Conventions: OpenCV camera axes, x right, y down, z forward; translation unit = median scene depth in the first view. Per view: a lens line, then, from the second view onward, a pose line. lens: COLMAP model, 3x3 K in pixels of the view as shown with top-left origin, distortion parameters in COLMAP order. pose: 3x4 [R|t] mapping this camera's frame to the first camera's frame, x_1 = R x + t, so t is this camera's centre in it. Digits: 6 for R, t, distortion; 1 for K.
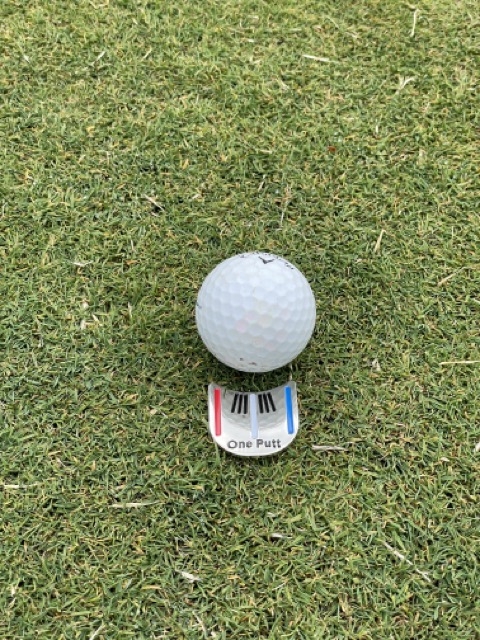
lens RADIAL K [[993.3, 0, 230.1], [0, 993.3, 310.4], [0, 0, 1]] dist [0.024553, 0.000000]
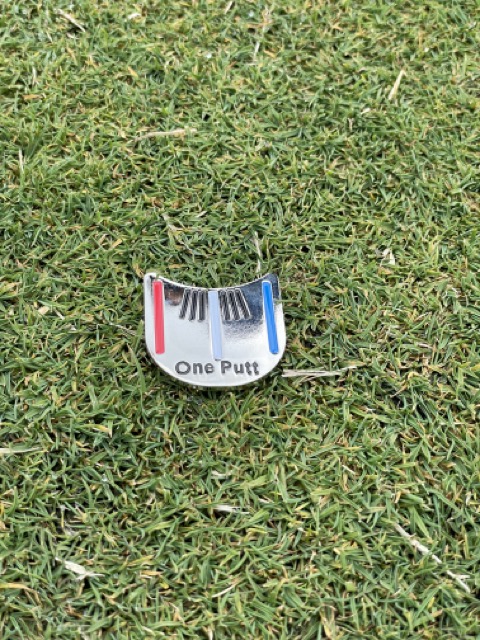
lens RADIAL K [[993.3, 0, 227.7], [0, 993.3, 326.5], [0, 0, 1]] dist [0.024553, 0.000000]
pose [[0.998804, 0.040628, 0.027198, 0.024617], [-0.042059, 0.997638, 0.054300, 0.071124], [-0.024928, -0.055379, 0.998154, 0.346613]]
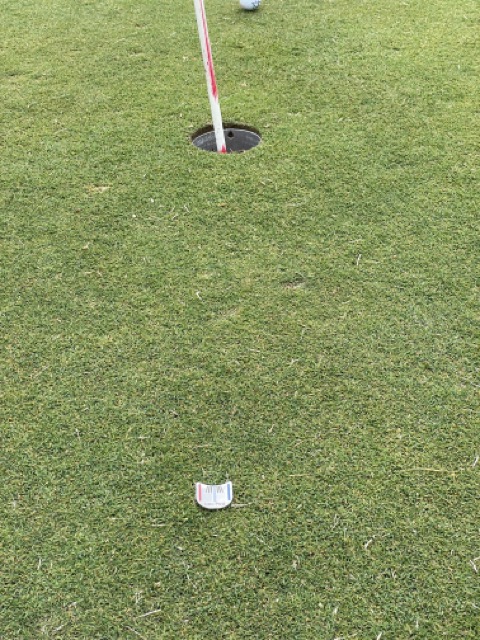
lens RADIAL K [[993.3, 0, 240.6], [0, 993.3, 320.0], [0, 0, 1]] dist [0.024553, 0.000000]
pose [[0.998998, -0.003383, -0.044636, 0.205061], [-0.008173, 0.966593, -0.256187, 0.310643], [0.044011, 0.256295, 0.965596, -1.452404]]
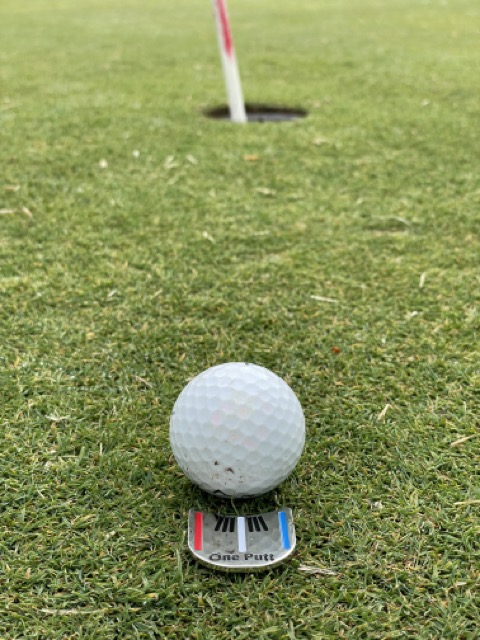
lens RADIAL K [[993.3, 0, 229.6], [0, 993.3, 321.6], [0, 0, 1]] dist [0.024553, 0.000000]
pose [[0.998063, 0.020607, -0.058696, 0.067997], [-0.046462, 0.874345, -0.483075, 0.341429], [0.041366, 0.484866, 0.873609, 0.177512]]
